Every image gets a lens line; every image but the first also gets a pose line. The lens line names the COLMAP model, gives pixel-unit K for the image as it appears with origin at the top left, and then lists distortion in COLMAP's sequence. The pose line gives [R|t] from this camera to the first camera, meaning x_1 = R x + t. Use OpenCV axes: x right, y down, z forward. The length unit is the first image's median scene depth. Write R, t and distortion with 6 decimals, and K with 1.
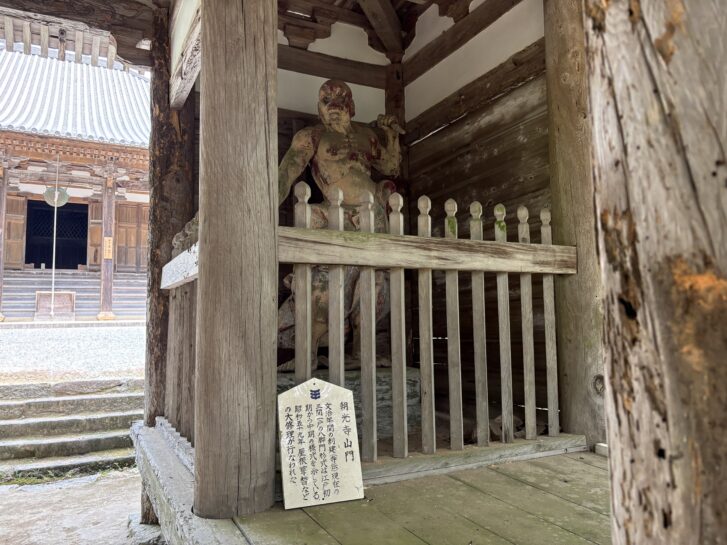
lens RADIAL K [[545.6, 0, 363.9], [0, 545.6, 272.6], [0, 0, 1]] dist [0.051660, -0.002462]
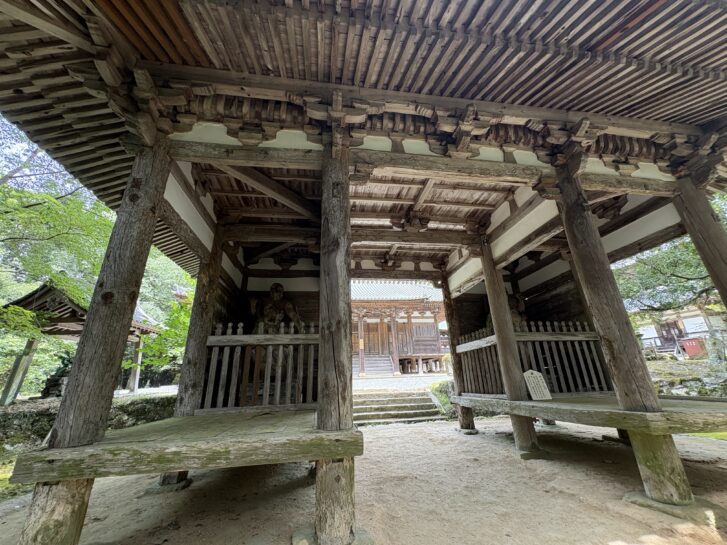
lens RADIAL K [[291.9, 0, 360.3], [0, 291.9, 271.5], [0, 0, 1]] dist [-0.004740, -0.000203]
pose [[0.945866, -0.130308, -0.297250, -0.415805], [0.044471, 0.959258, -0.279008, 0.030794], [0.321497, 0.250685, 0.913125, -1.187912]]
